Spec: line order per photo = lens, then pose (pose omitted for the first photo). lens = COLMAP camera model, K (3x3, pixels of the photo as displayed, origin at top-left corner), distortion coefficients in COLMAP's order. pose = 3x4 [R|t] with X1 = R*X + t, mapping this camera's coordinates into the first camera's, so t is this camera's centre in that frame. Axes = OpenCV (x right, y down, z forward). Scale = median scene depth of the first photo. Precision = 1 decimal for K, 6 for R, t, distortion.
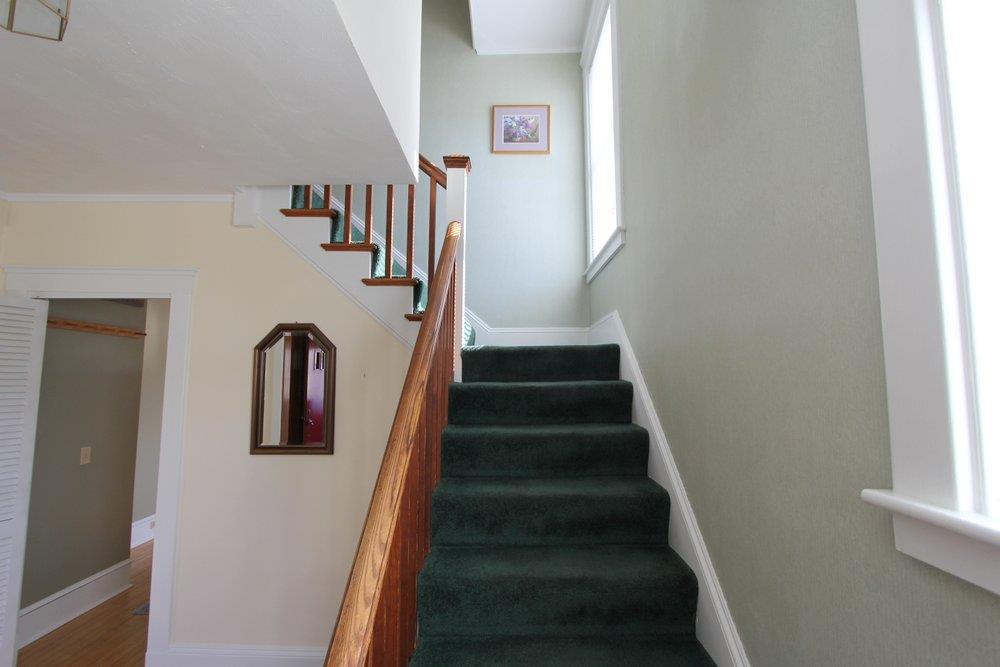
lens RADIAL K [[457.0, 0, 500.0], [0, 457.0, 333.5], [0, 0, 1]] dist [-0.022147, 0.006105]
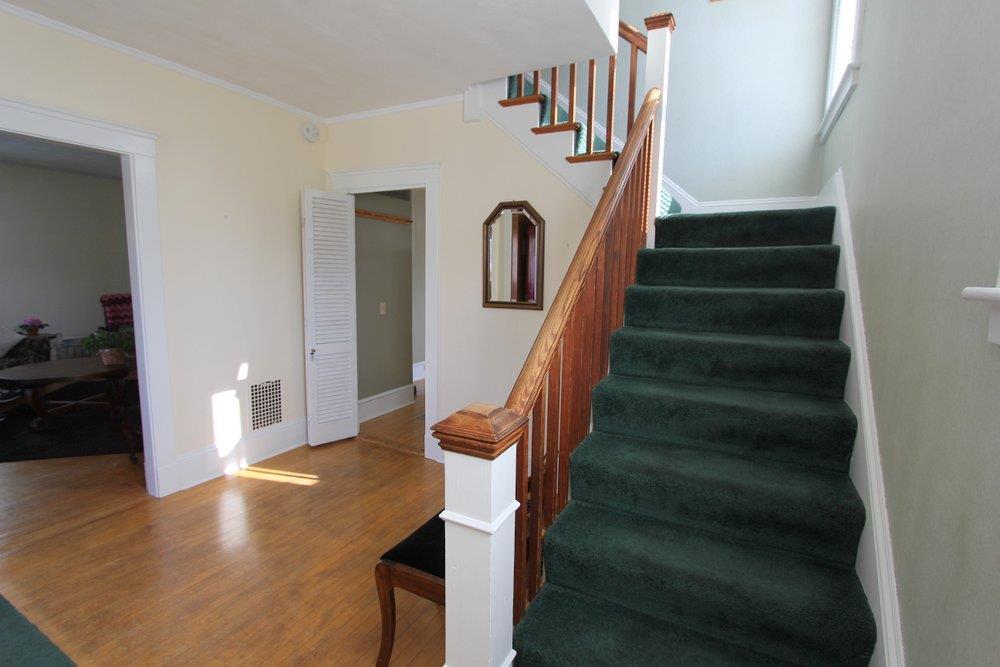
lens RADIAL K [[469.8, 0, 500.0], [0, 469.8, 333.5], [0, 0, 1]] dist [-0.019309, -0.000164]
pose [[0.885388, 0.071313, -0.459351, 0.109825], [0.028794, 0.977852, 0.207309, 0.059570], [0.463961, -0.196775, 0.863724, -0.145271]]
